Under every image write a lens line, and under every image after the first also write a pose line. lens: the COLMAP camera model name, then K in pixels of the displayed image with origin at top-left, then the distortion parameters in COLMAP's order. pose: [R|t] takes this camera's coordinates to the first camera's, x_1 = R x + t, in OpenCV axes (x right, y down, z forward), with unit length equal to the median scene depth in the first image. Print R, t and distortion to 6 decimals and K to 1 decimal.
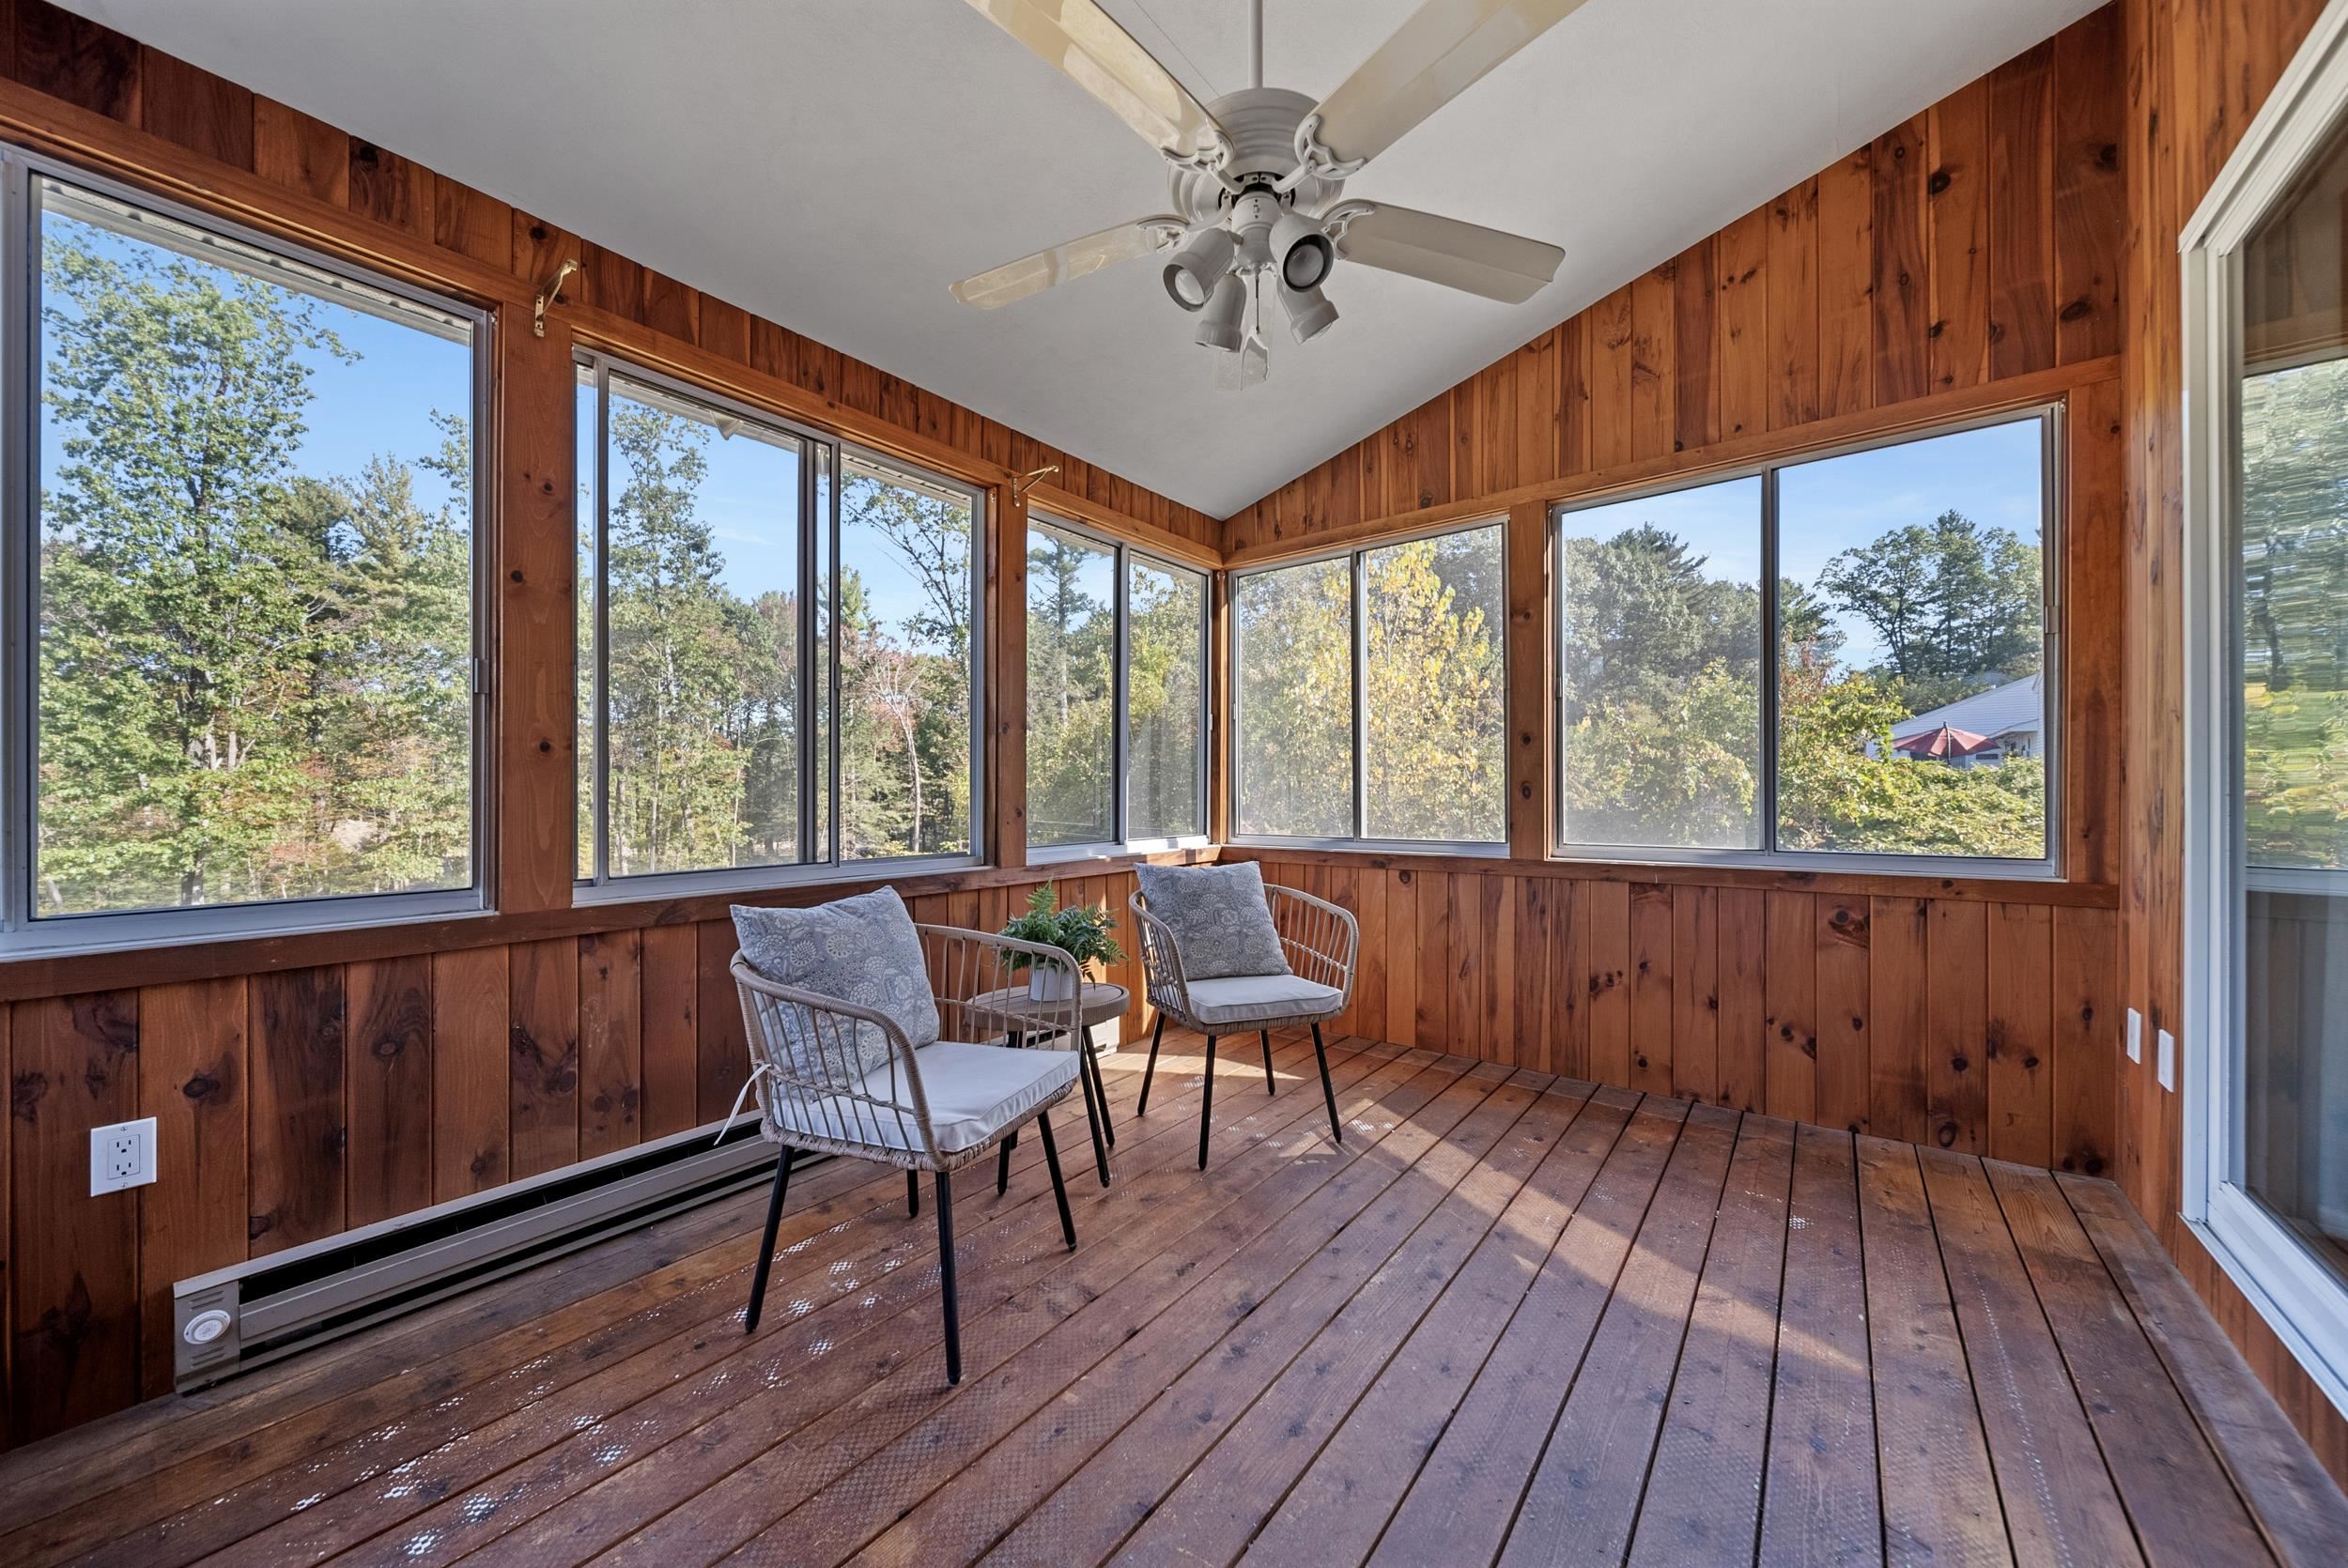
lens RADIAL K [[834.2, 0, 1176.7], [0, 834.2, 785.9], [0, 0, 1]] dist [-0.001967, -0.000084]
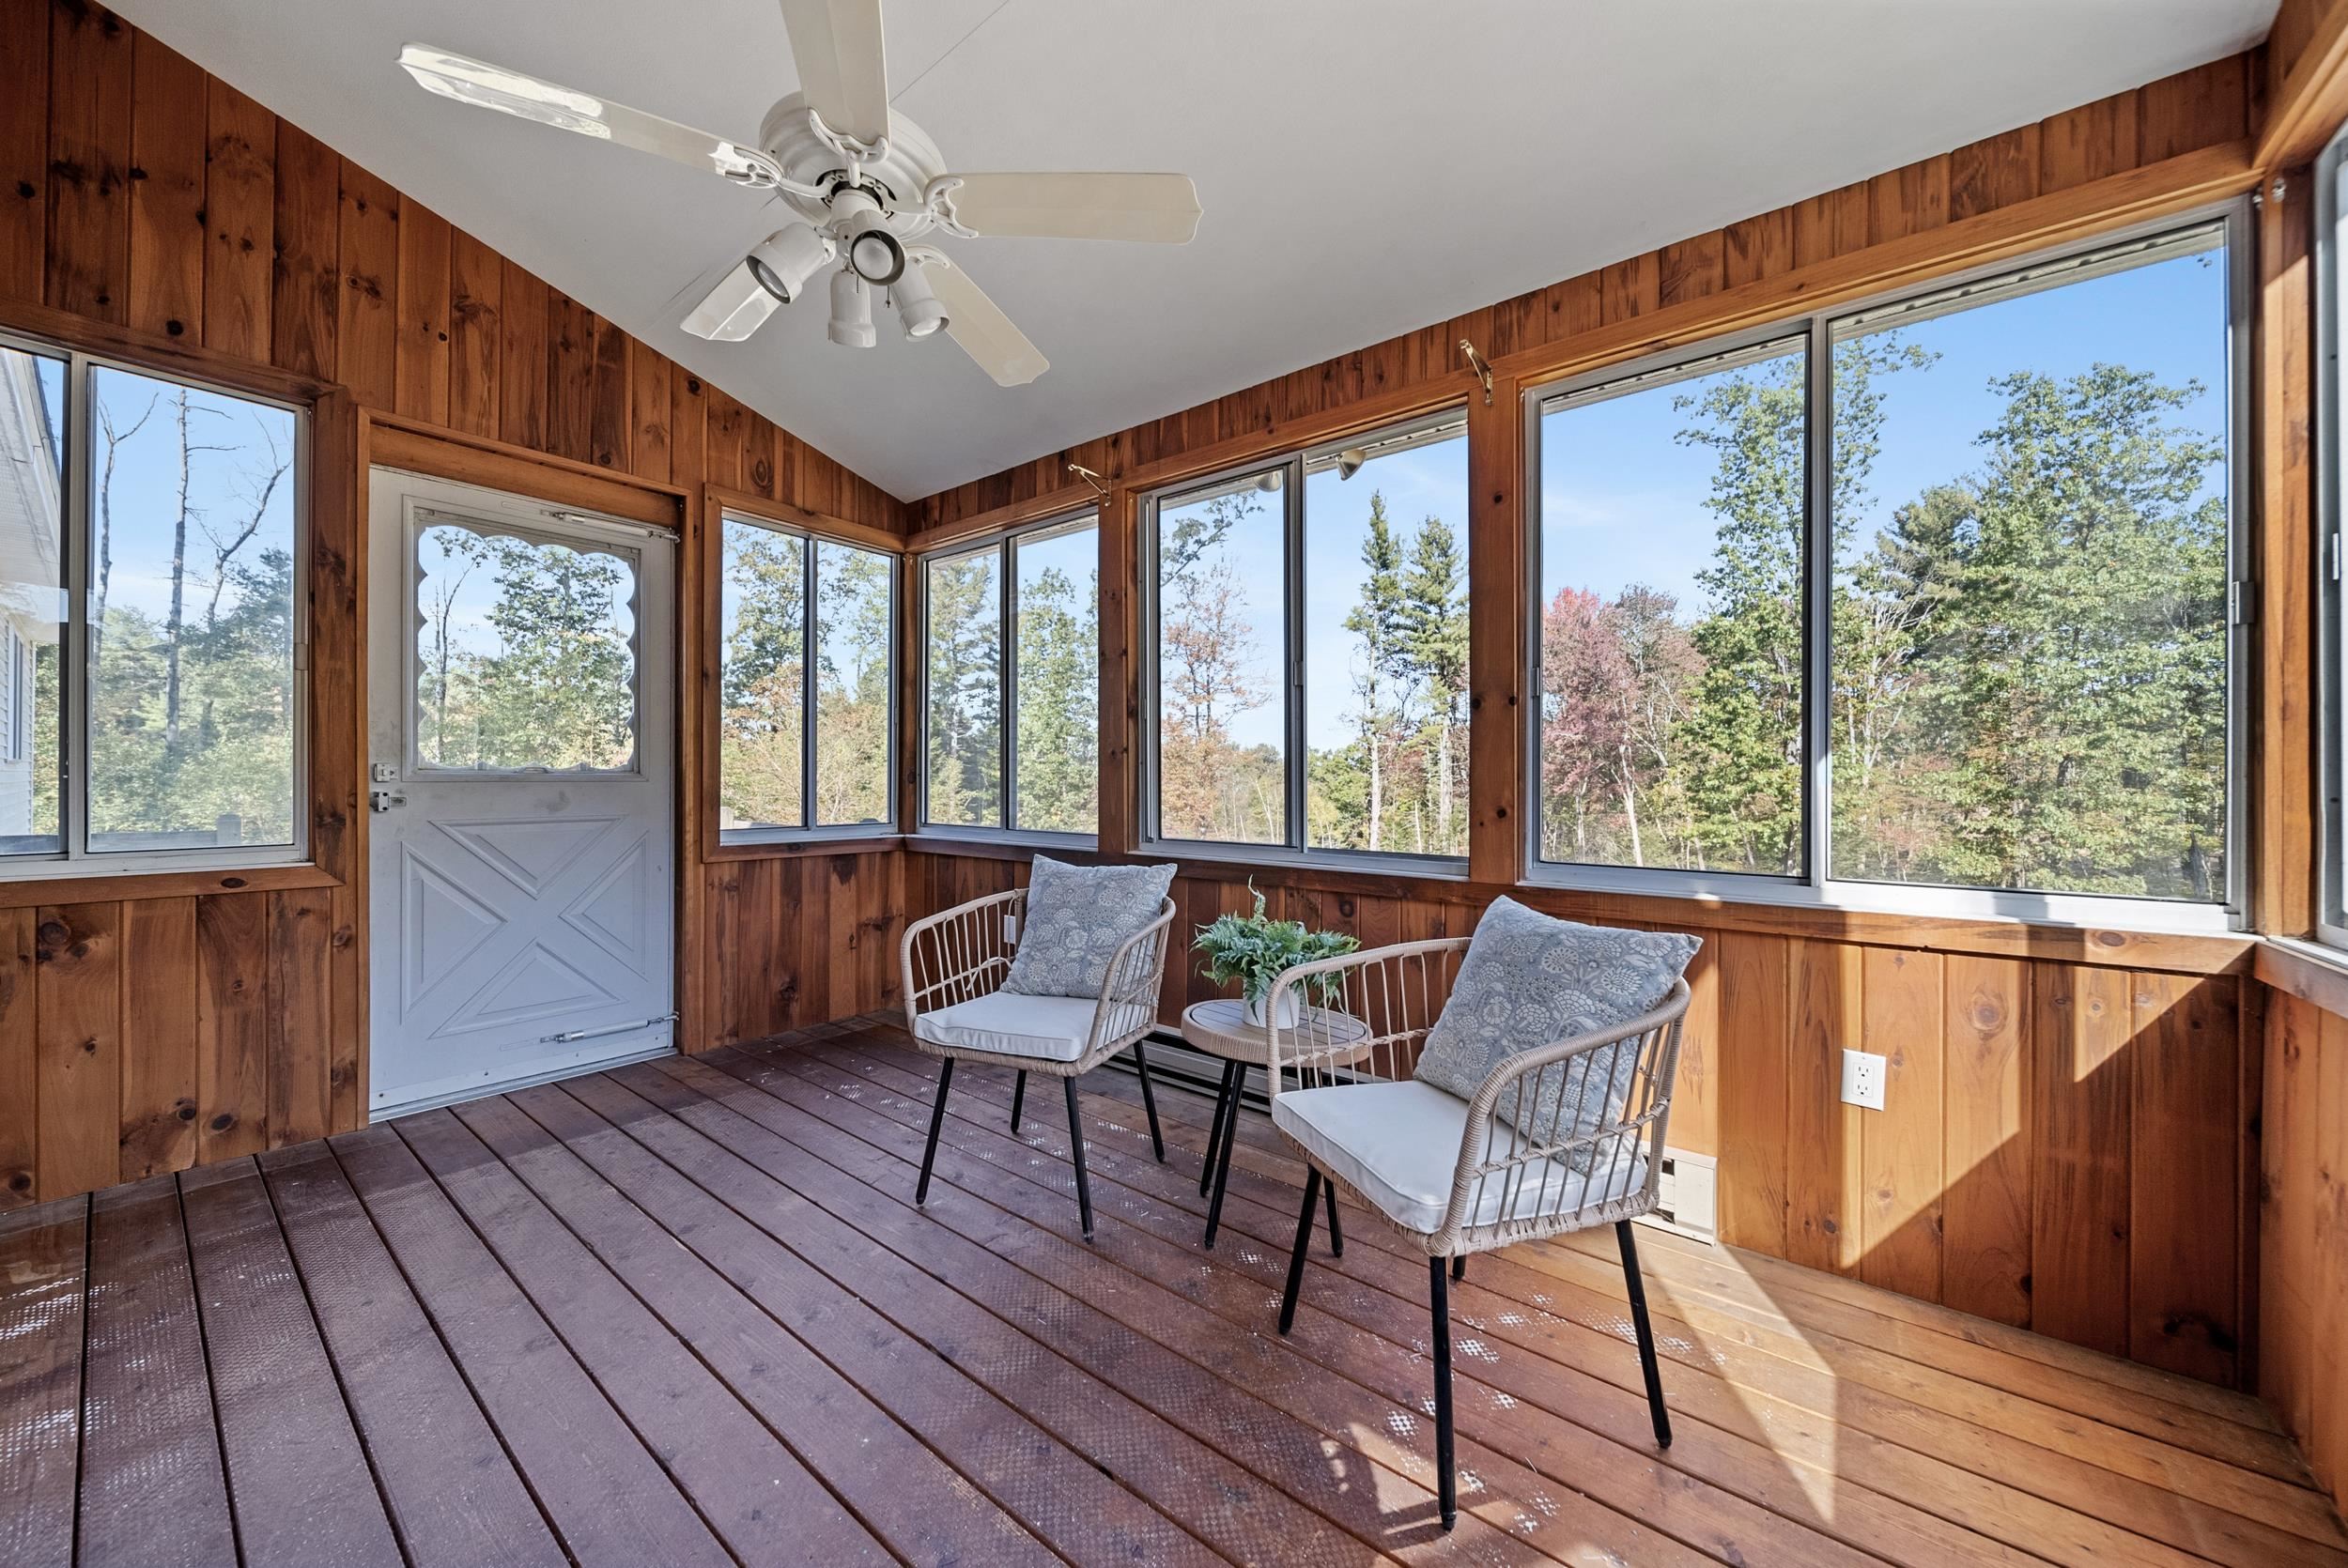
lens RADIAL K [[834.2, 0, 1159.9], [0, 834.2, 781.2], [0, 0, 1]] dist [-0.001967, -0.000084]
pose [[-0.011114, 0.003595, -0.999932, 0.126567], [-0.000741, 0.999993, 0.003603, 0.000130], [0.999938, 0.000781, -0.011111, 0.159289]]
